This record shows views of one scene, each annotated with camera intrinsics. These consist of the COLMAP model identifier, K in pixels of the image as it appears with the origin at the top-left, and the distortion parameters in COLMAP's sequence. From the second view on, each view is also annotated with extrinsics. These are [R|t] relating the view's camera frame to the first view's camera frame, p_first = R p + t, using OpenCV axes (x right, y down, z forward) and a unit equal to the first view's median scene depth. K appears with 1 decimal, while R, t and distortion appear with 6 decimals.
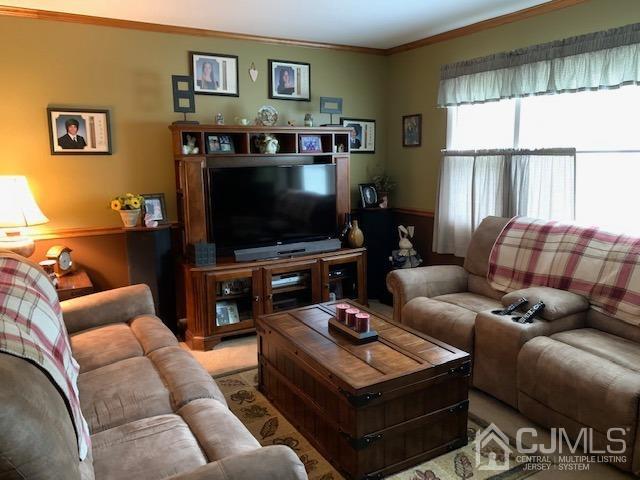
lens RADIAL K [[487.2, 0, 311.0], [0, 487.2, 239.5], [0, 0, 1]] dist [0.015091, -0.026047]
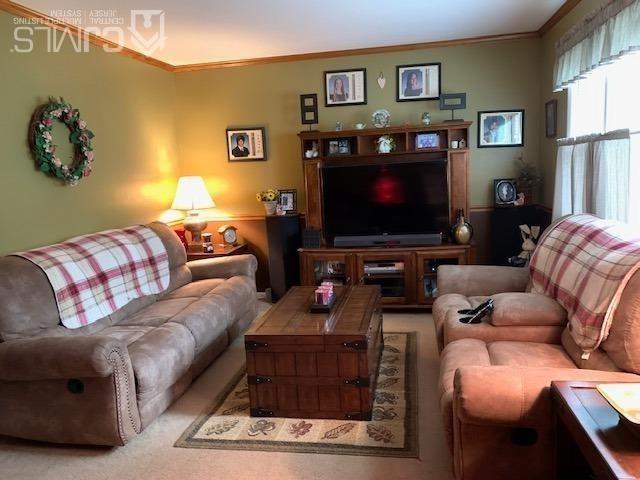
lens RADIAL K [[491.0, 0, 321.8], [0, 491.0, 241.6], [0, 0, 1]] dist [0.041598, 0.002661]
pose [[0.772535, 0.065107, -0.631625, 0.568400], [-0.067187, 0.997527, 0.020648, 0.010757], [0.631407, 0.026486, 0.774999, 0.058551]]
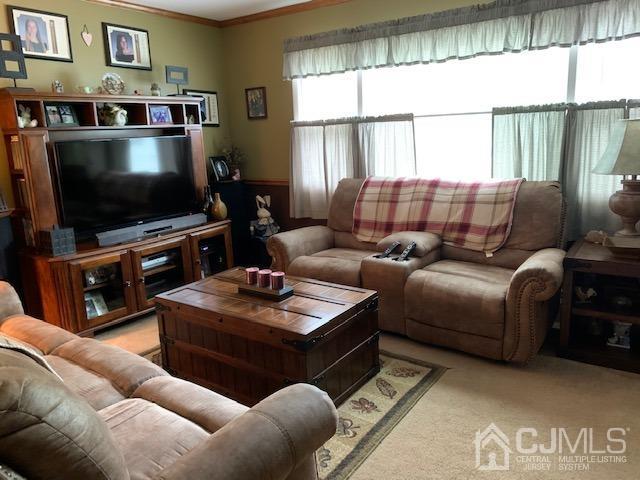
lens RADIAL K [[487.2, 0, 316.0], [0, 487.2, 236.9], [0, 0, 1]] dist [0.015091, -0.026047]
pose [[0.906570, -0.110432, 0.407352, -0.157842], [0.099846, 0.993881, 0.047231, 0.025623], [-0.410076, -0.002146, 0.912049, 0.014760]]
